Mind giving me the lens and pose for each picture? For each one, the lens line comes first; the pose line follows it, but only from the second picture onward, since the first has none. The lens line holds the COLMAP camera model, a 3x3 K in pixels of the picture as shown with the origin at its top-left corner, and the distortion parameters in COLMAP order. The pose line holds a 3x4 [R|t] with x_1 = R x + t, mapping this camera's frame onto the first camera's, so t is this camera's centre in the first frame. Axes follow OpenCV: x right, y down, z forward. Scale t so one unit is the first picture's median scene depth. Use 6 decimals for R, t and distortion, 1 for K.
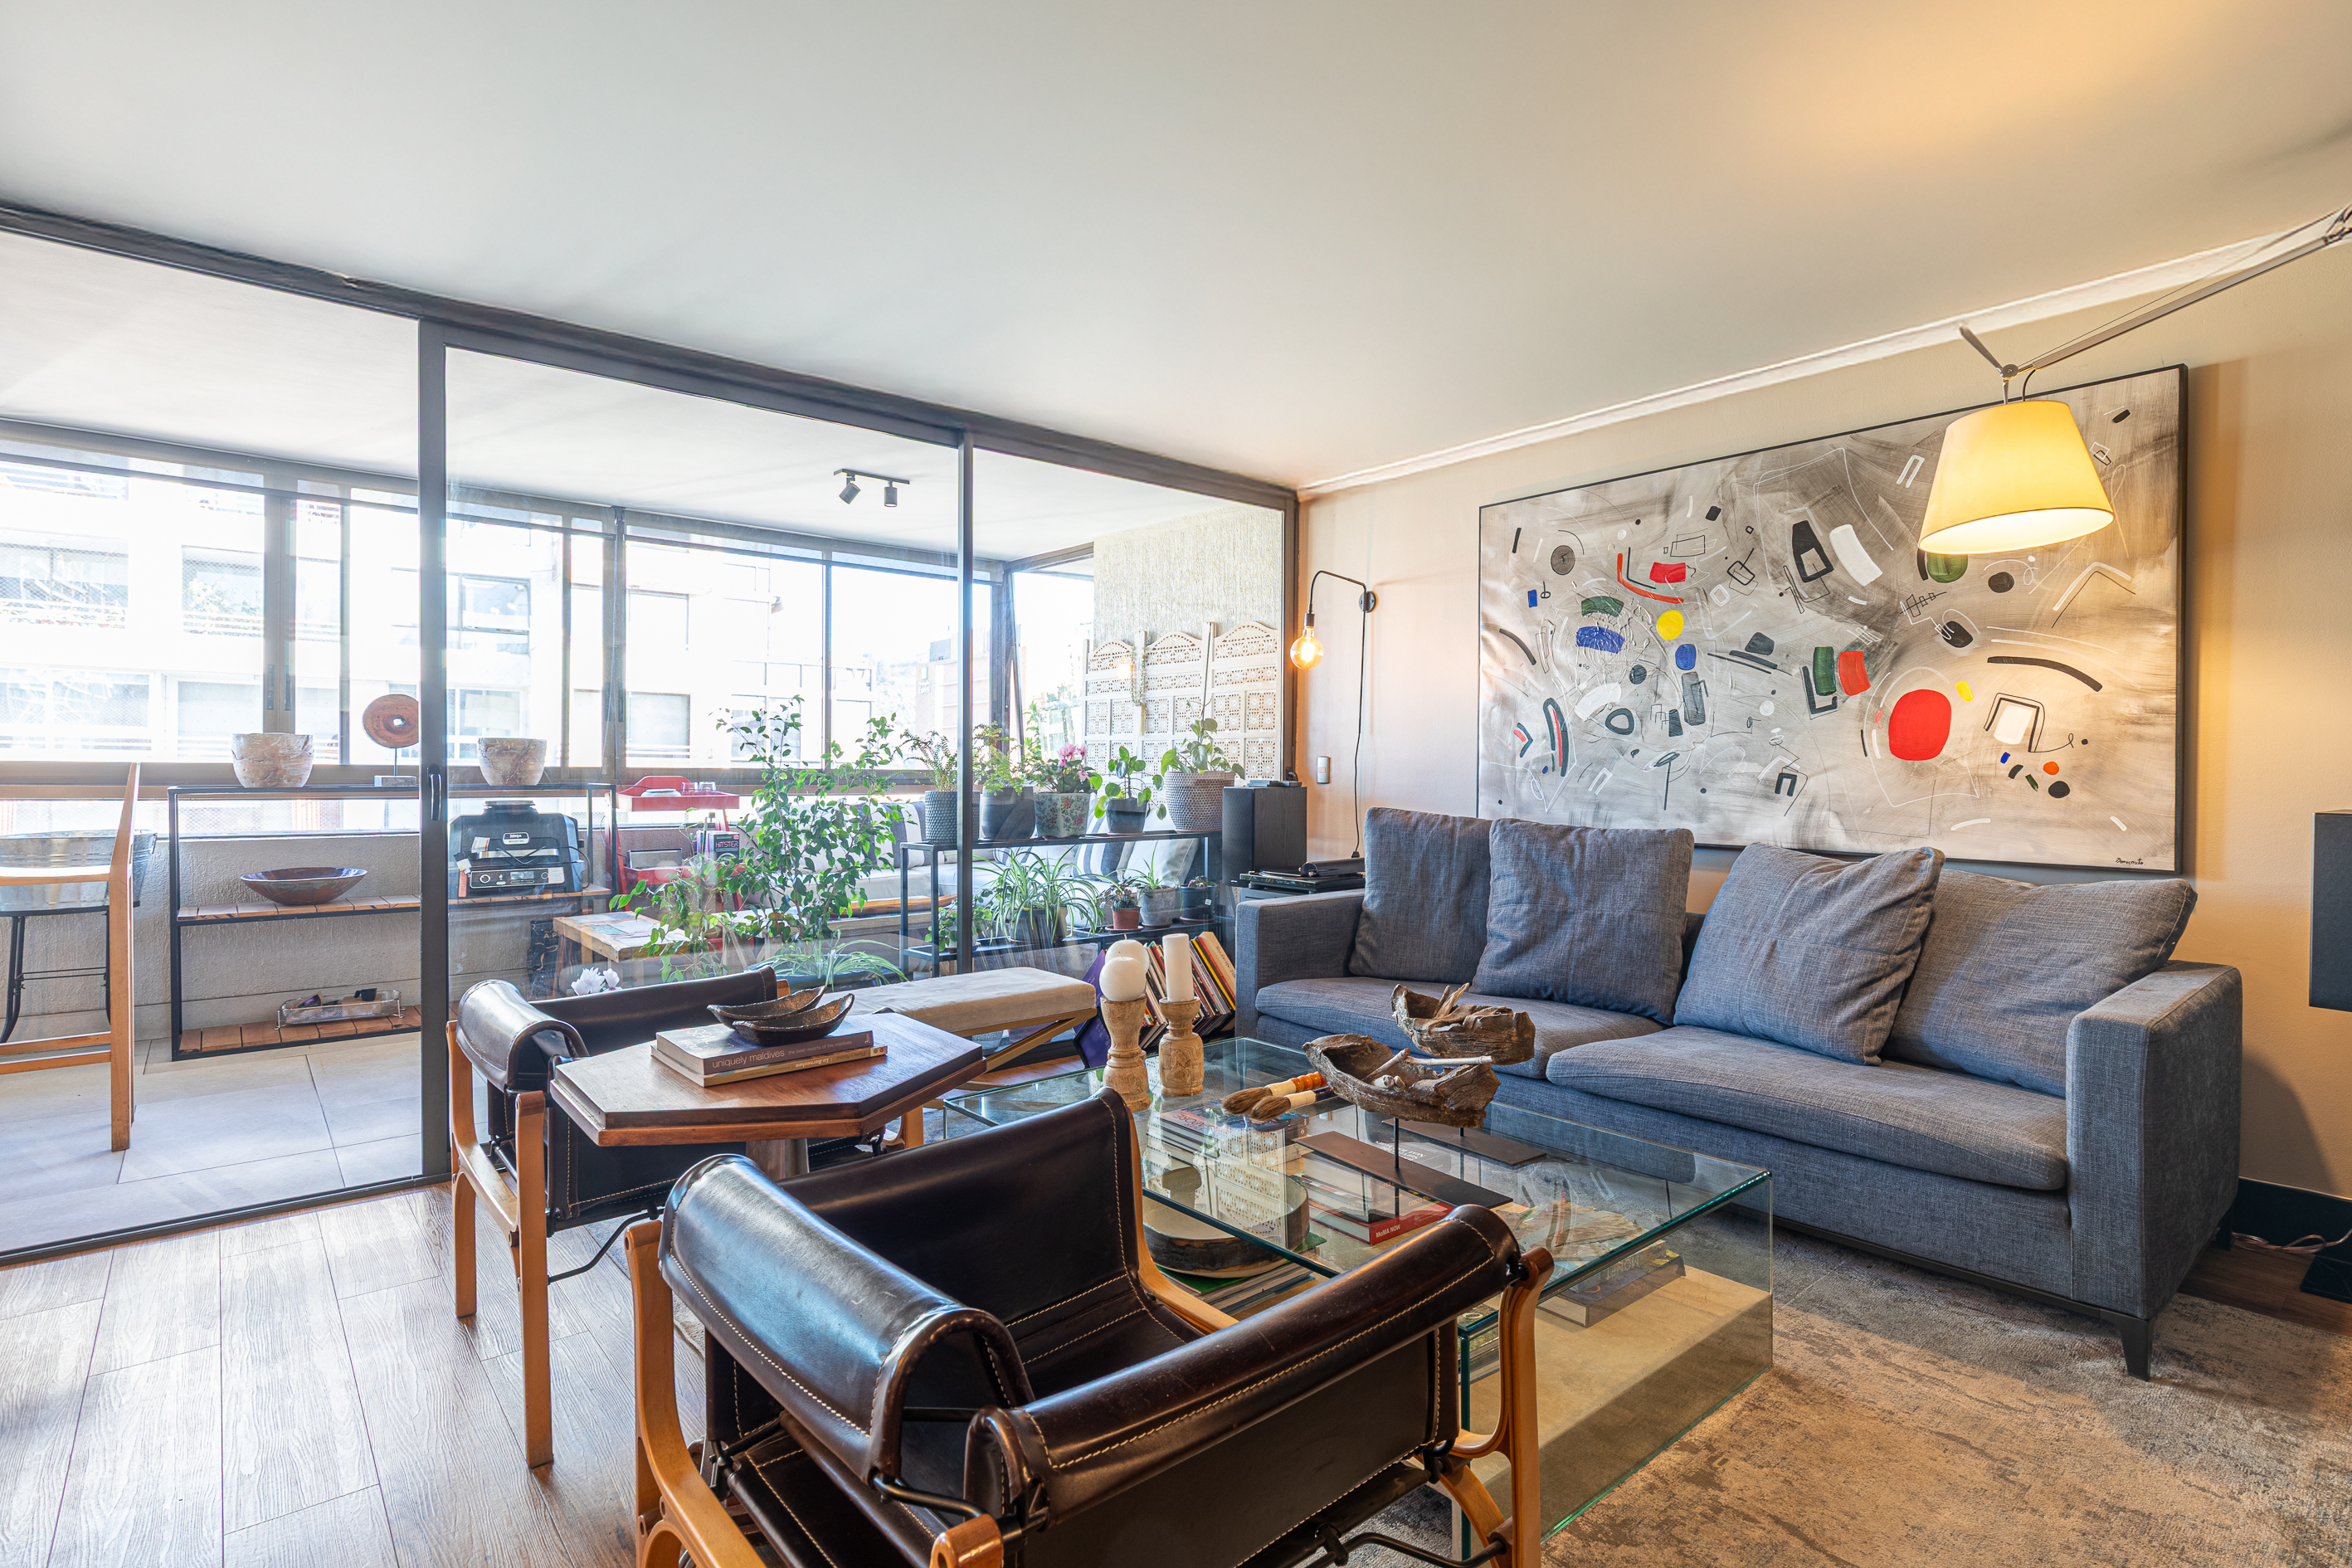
lens RADIAL K [[1153.7, 0, 1197.6], [0, 1153.7, 748.7], [0, 0, 1]] dist [0.001993, -0.002384]
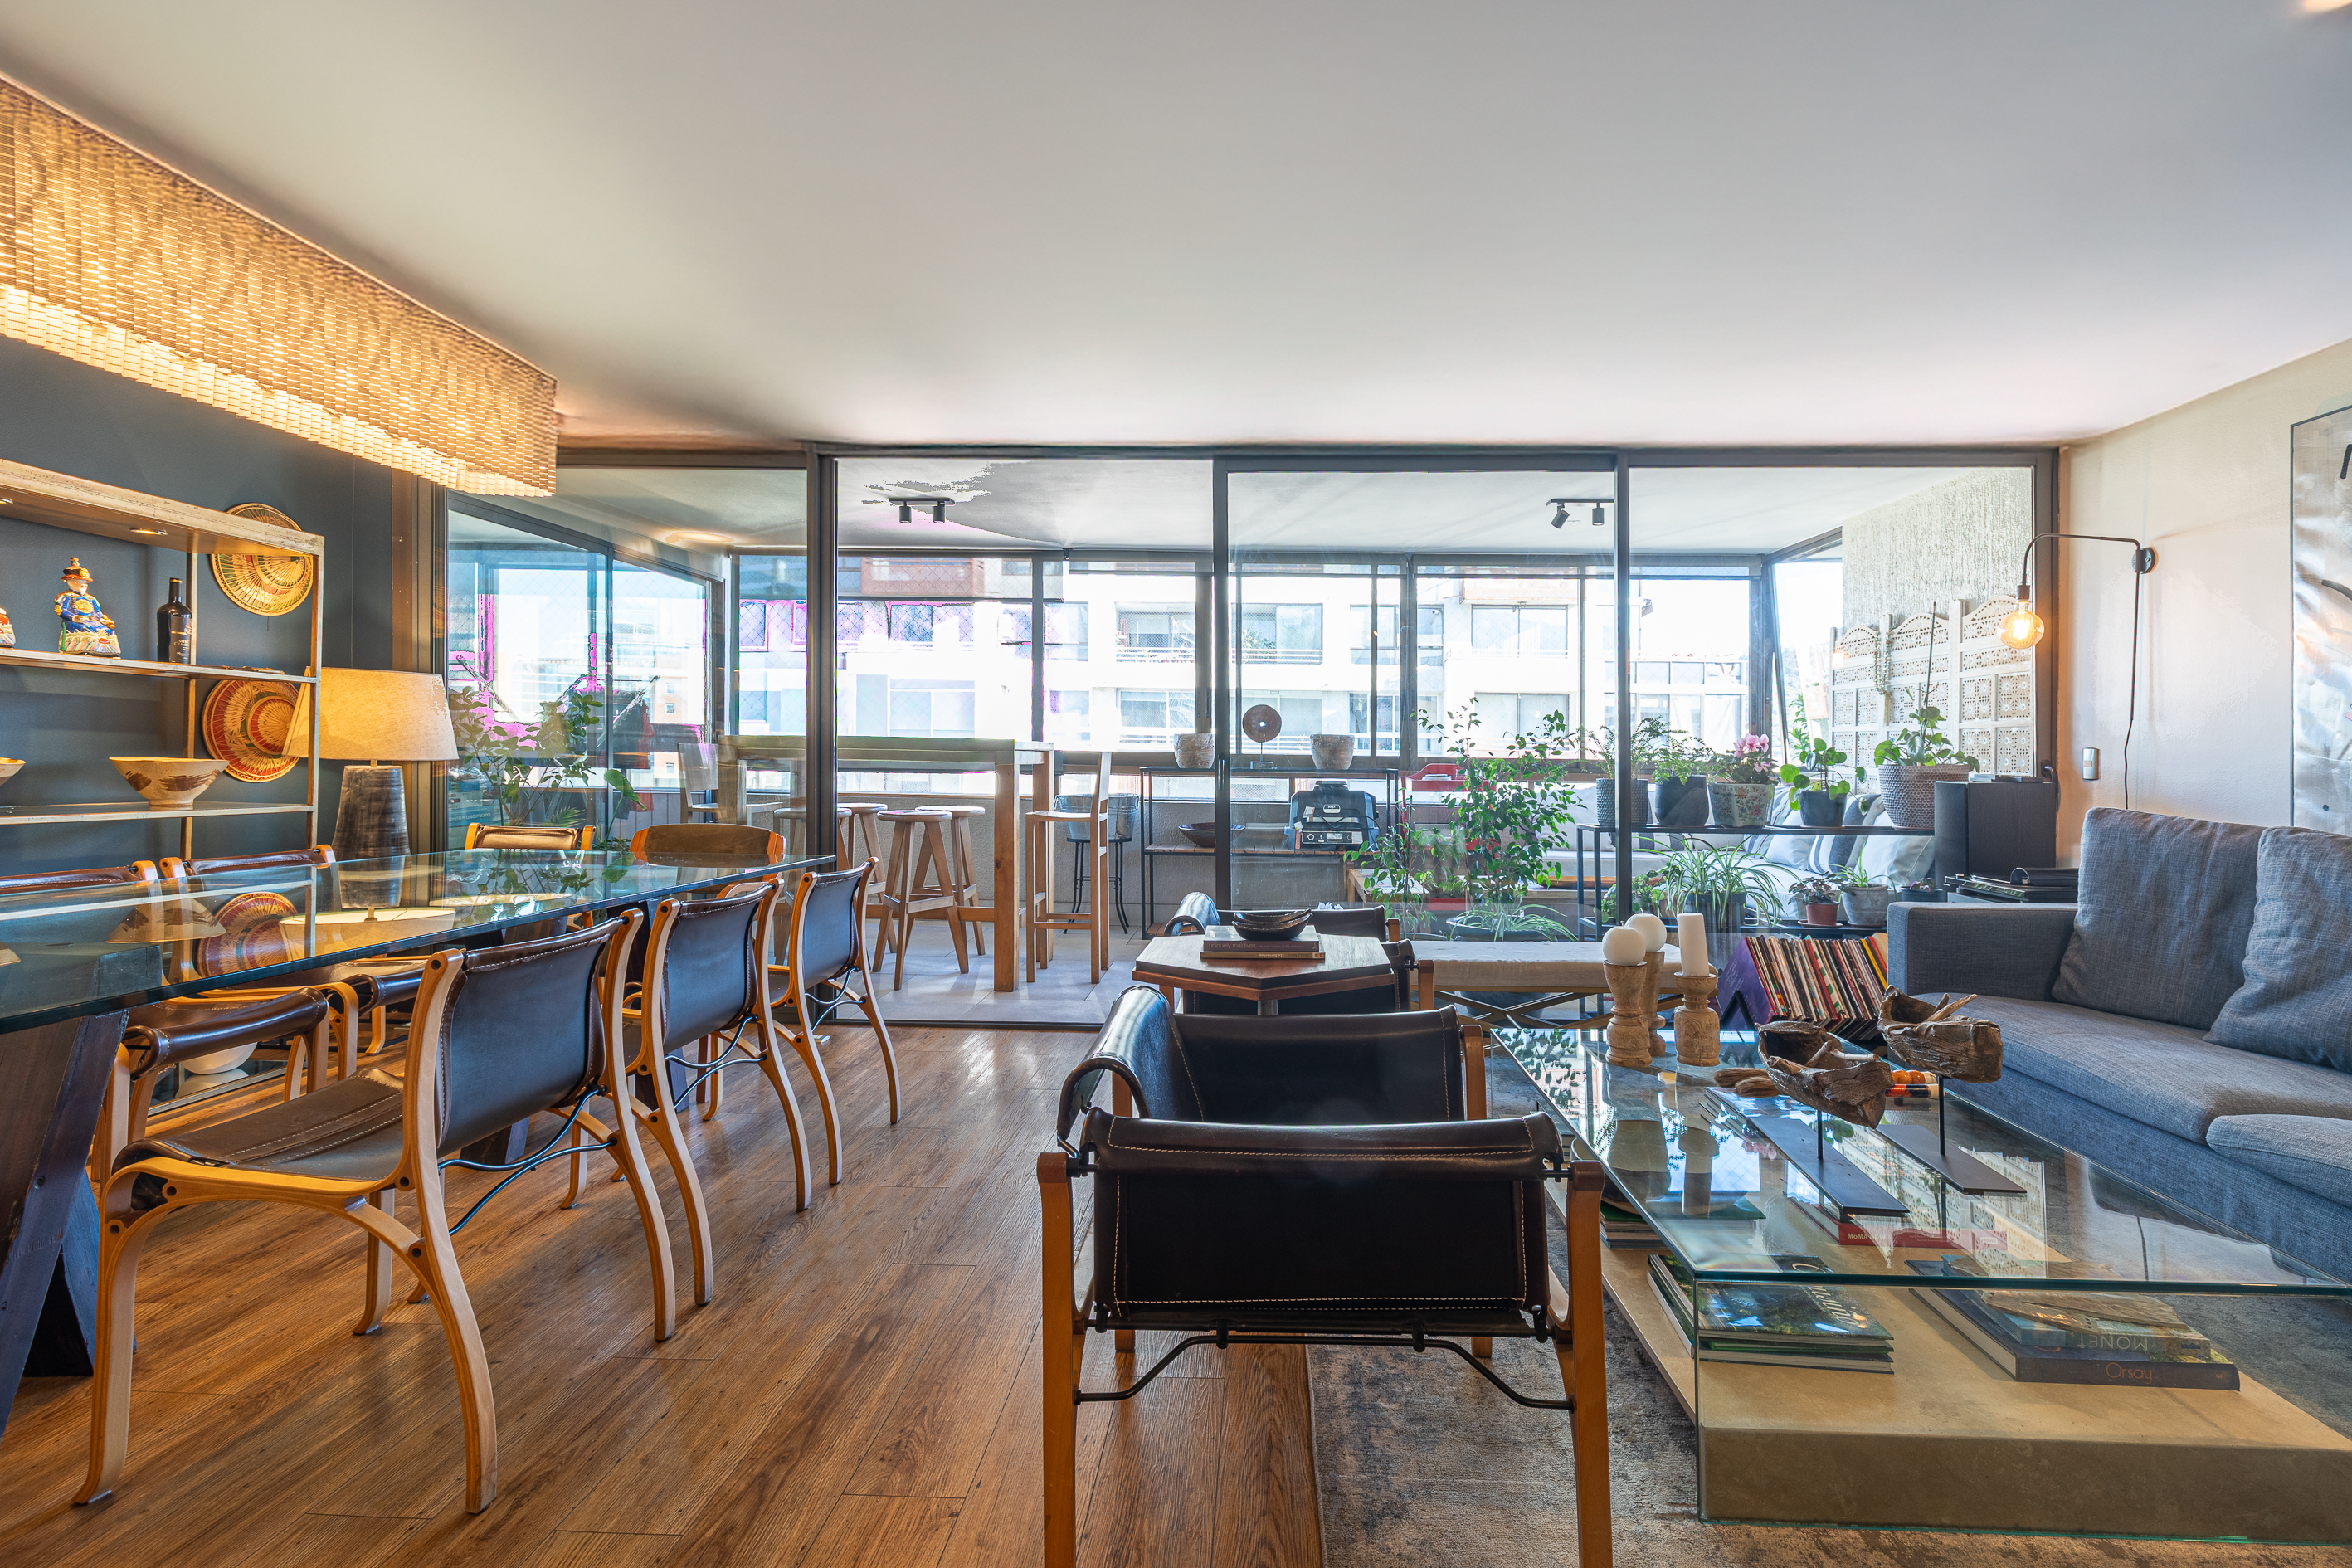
lens RADIAL K [[1085.1, 0, 1224.0], [0, 1085.1, 720.5], [0, 0, 1]] dist [0.006888, -0.000951]
pose [[0.733763, -0.017820, -0.679171, 0.243800], [0.004774, 0.999767, -0.021074, 0.000820], [0.679388, 0.012221, 0.733677, -0.026134]]
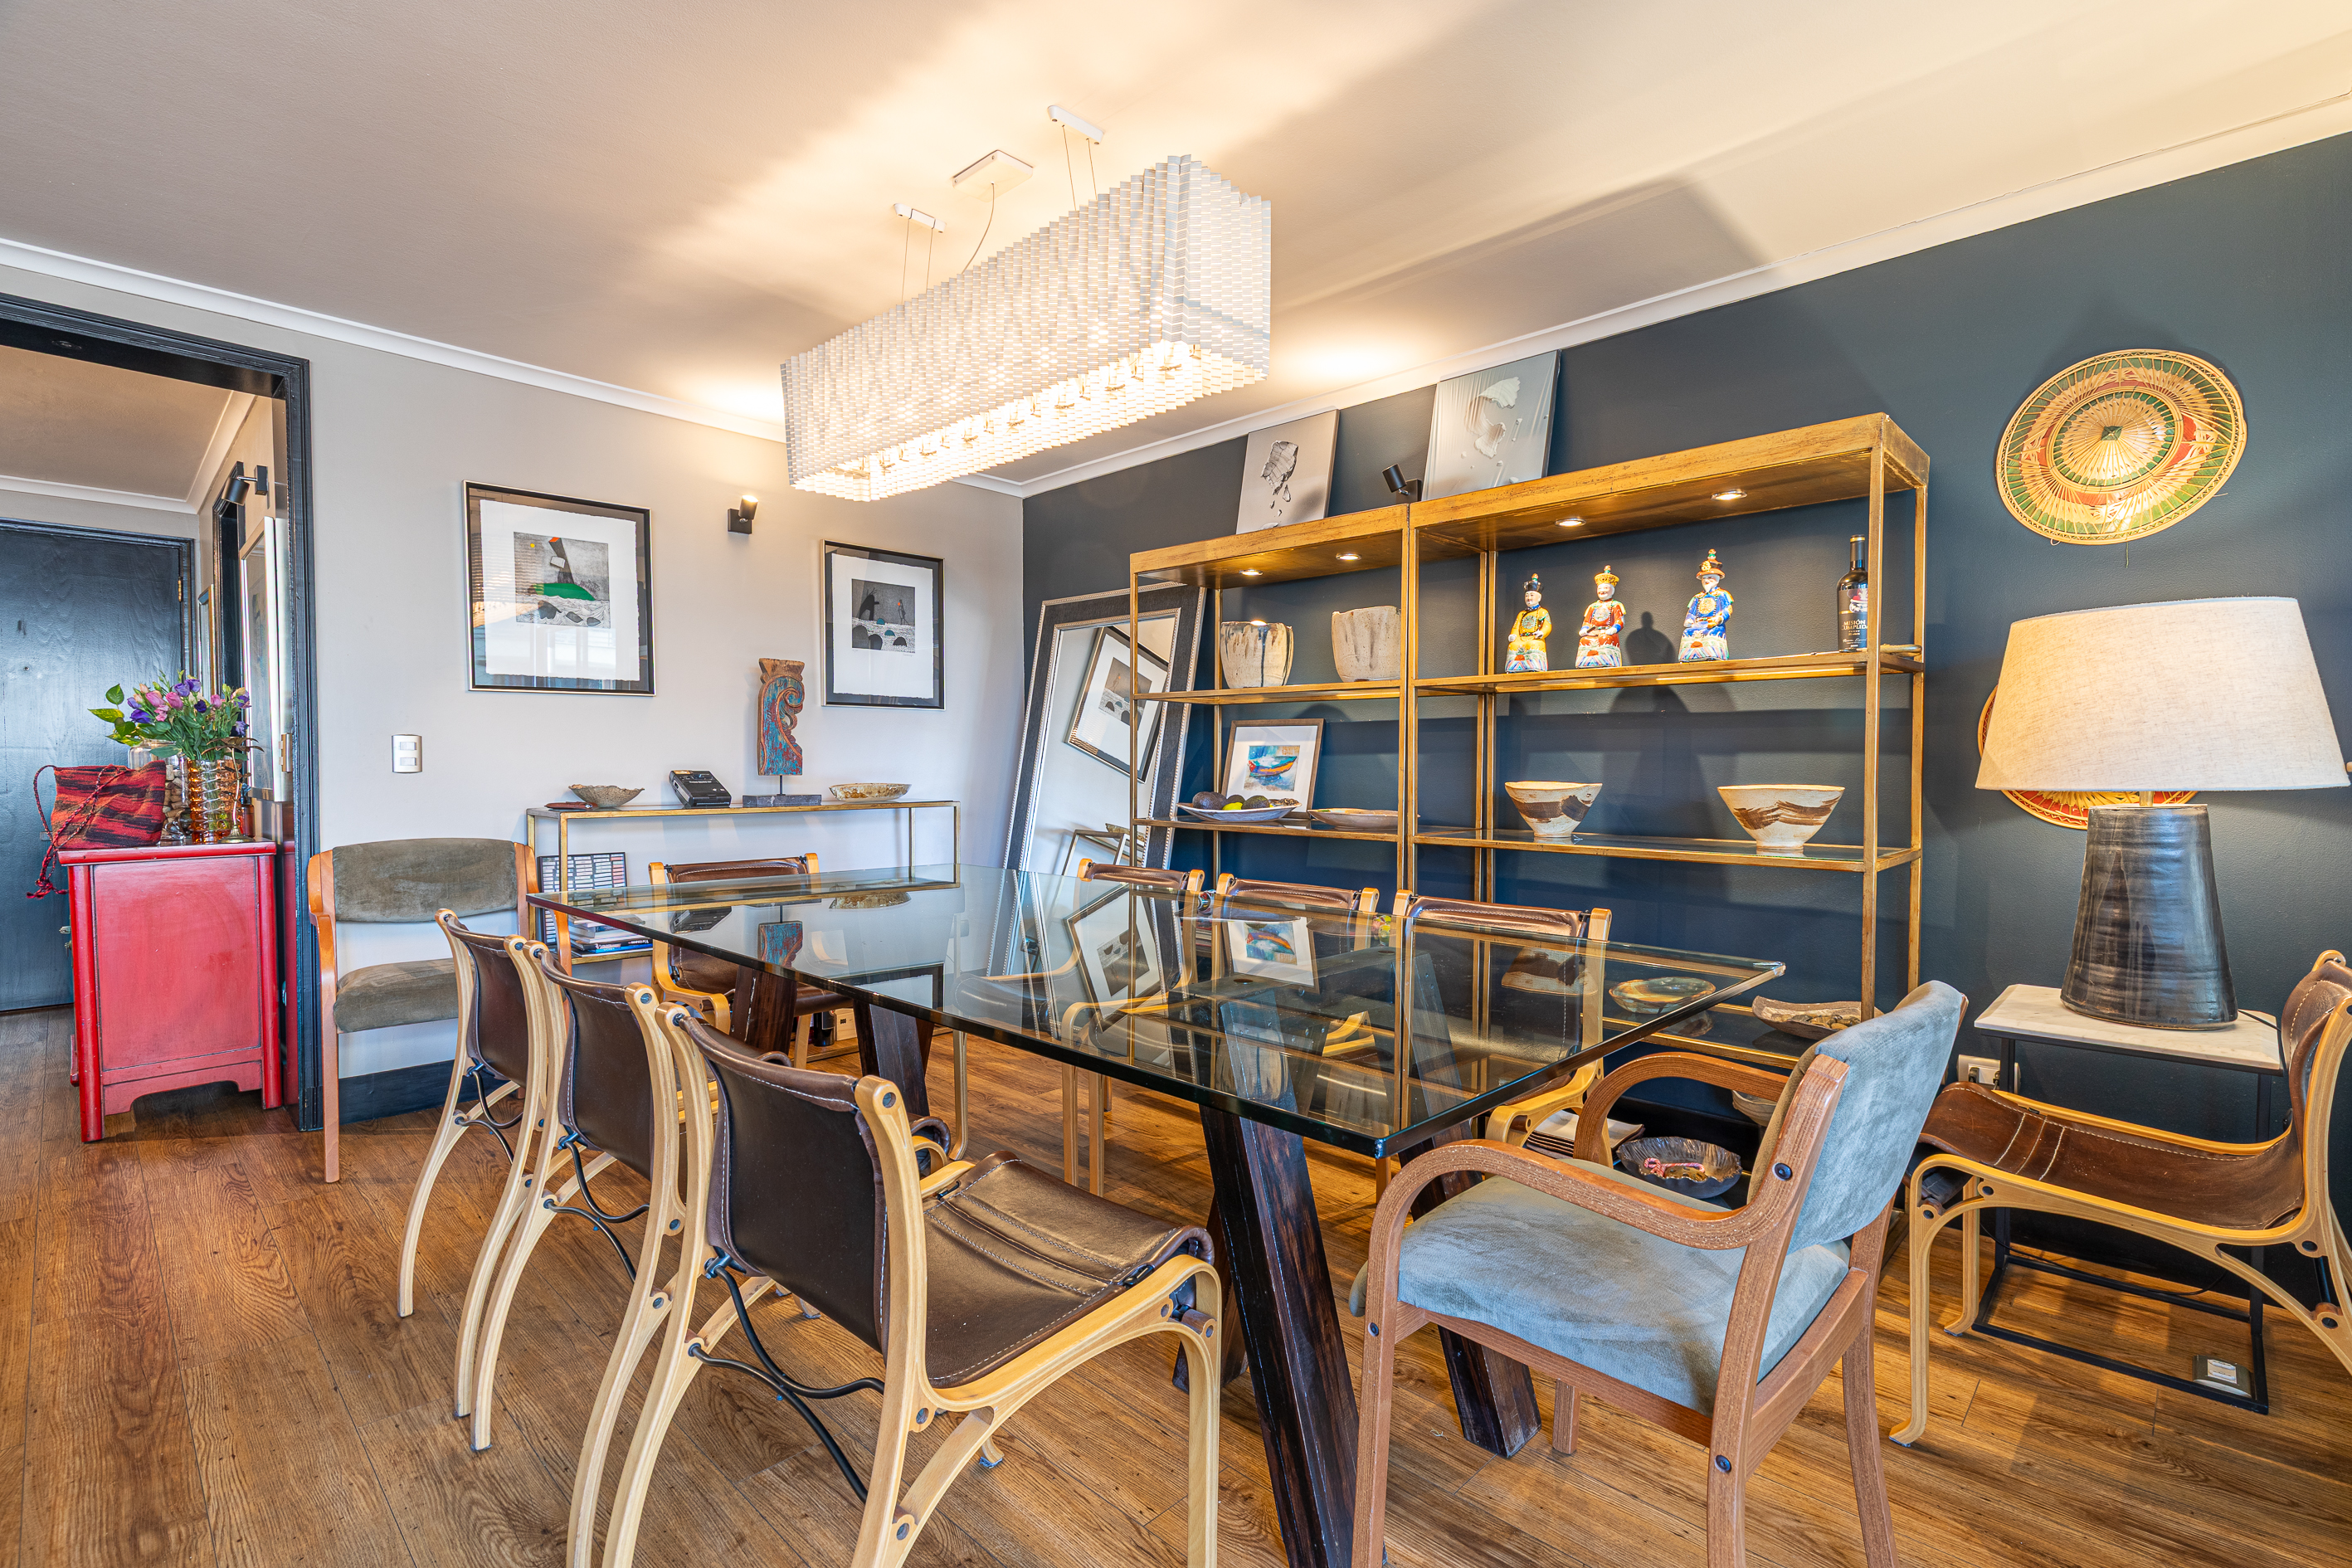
lens RADIAL K [[1085.1, 0, 1189.9], [0, 1085.1, 788.4], [0, 0, 1]] dist [0.006888, -0.000951]
pose [[-0.995090, -0.006423, -0.098761, -0.578757], [-0.005332, 0.999922, -0.011306, 0.020273], [0.098826, -0.010724, -0.995047, 0.677136]]
